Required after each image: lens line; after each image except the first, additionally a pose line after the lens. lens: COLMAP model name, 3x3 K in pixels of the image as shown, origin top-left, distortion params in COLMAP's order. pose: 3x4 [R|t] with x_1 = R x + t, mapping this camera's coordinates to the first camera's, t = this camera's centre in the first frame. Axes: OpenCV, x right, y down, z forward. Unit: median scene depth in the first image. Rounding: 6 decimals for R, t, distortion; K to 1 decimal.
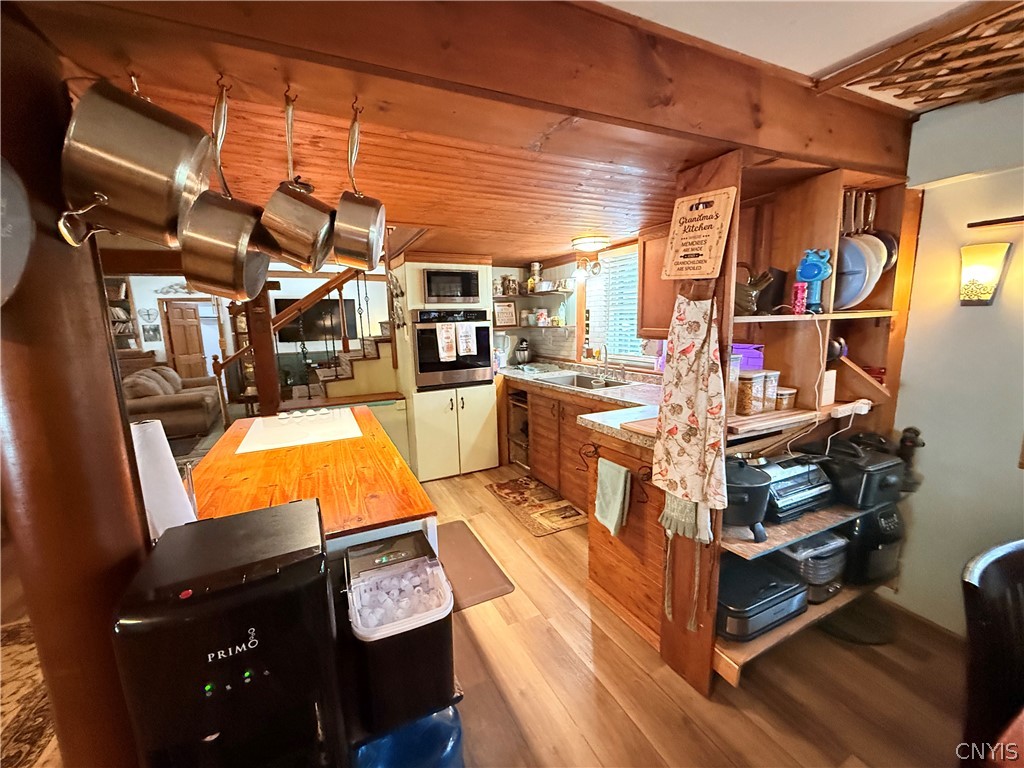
lens RADIAL K [[407.8, 0, 510.0], [0, 407.8, 386.3], [0, 0, 1]] dist [-0.000296, -0.000006]
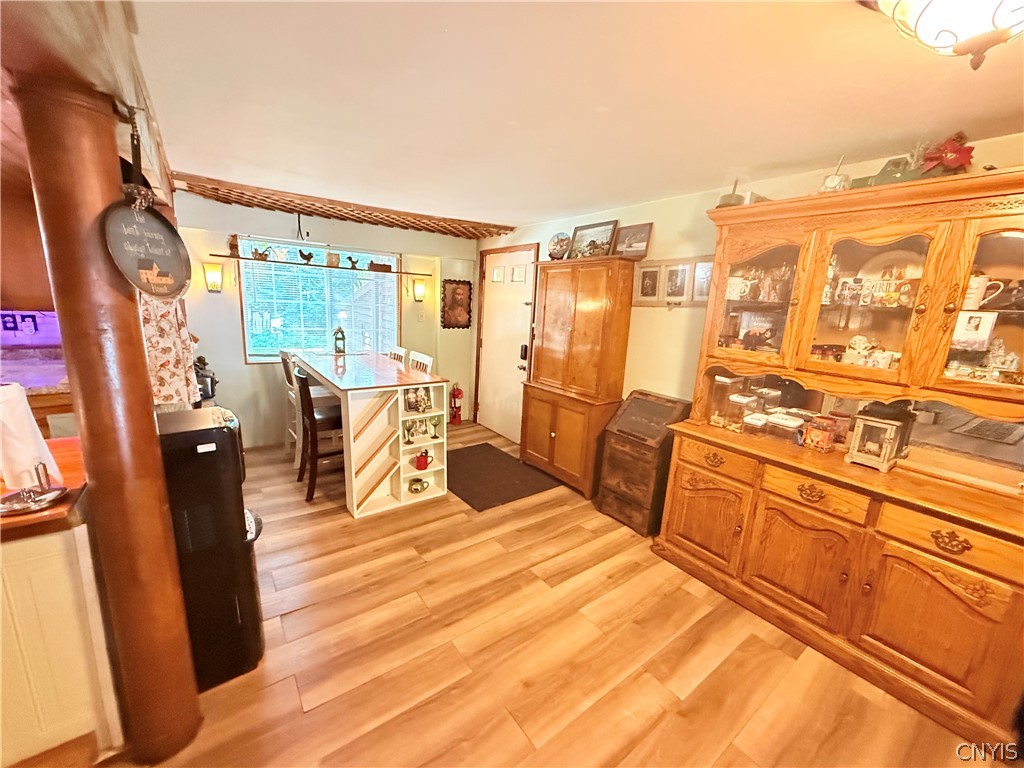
lens RADIAL K [[407.8, 0, 513.1], [0, 407.8, 388.0], [0, 0, 1]] dist [-0.000296, -0.000006]
pose [[-0.187114, -0.186263, 0.964518, -1.503325], [0.113299, 0.971215, 0.209536, 0.016372], [-0.975783, 0.148486, -0.160625, -0.109160]]
